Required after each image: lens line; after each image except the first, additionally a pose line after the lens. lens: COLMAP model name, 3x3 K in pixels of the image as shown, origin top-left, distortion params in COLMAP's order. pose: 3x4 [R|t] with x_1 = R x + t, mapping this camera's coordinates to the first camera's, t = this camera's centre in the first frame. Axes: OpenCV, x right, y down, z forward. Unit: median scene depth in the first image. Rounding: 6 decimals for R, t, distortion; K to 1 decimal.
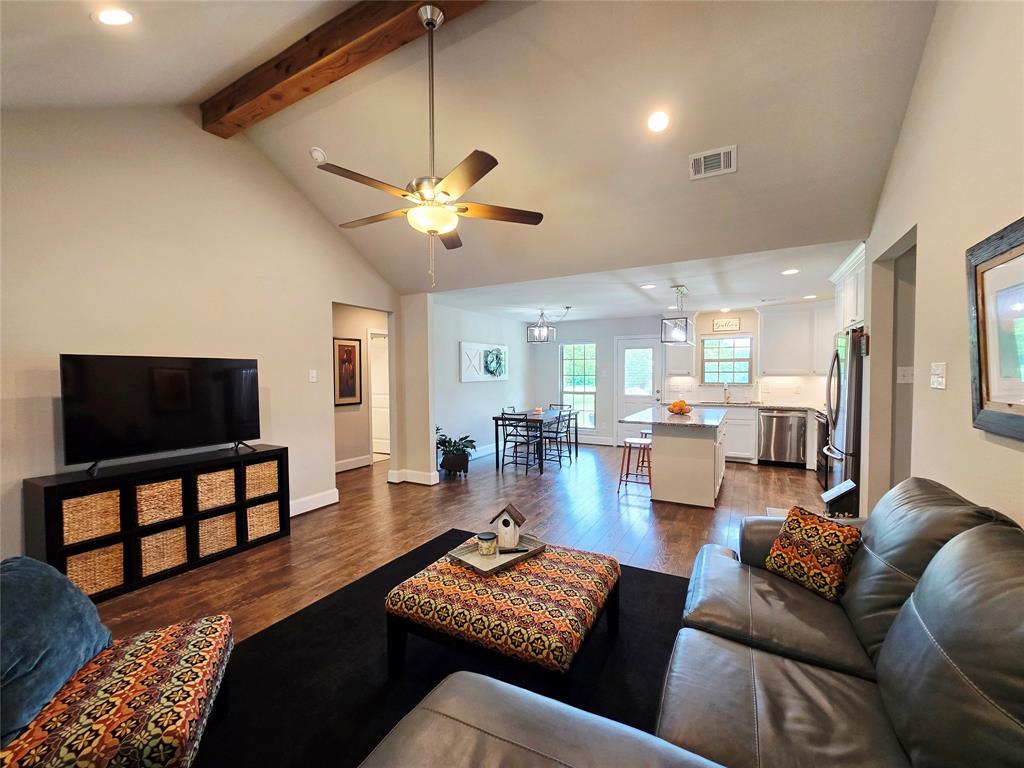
lens RADIAL K [[419.0, 0, 509.1], [0, 419.0, 383.9], [0, 0, 1]] dist [-0.003391, -0.000315]
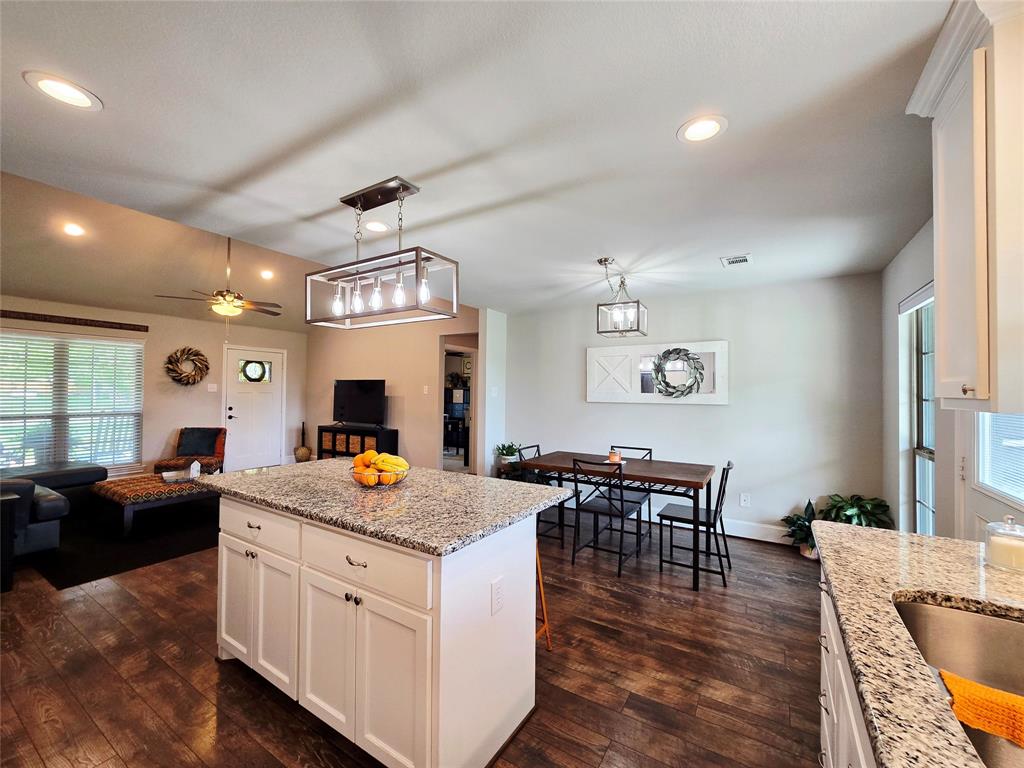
lens RADIAL K [[422.3, 0, 509.2], [0, 422.3, 385.3], [0, 0, 1]] dist [-0.000490, 0.000151]
pose [[-0.046371, -0.009500, -0.998879, 0.642717], [-0.037748, 0.999257, -0.007751, -0.022682], [0.998211, 0.037346, -0.046695, 0.894803]]
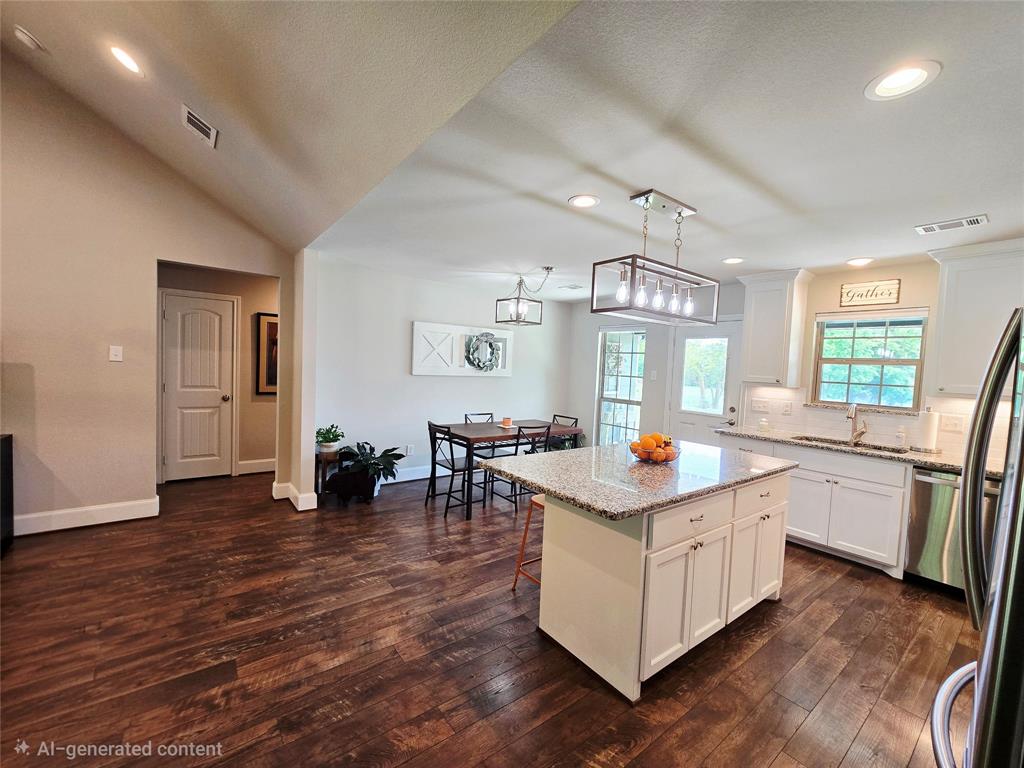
lens RADIAL K [[419.0, 0, 509.1], [0, 419.0, 383.9], [0, 0, 1]] dist [-0.003391, -0.000315]
pose [[0.919602, 0.062501, -0.387849, 0.339877], [-0.058988, 0.998038, 0.020969, -0.014285], [0.388398, 0.003595, 0.921485, 0.373831]]
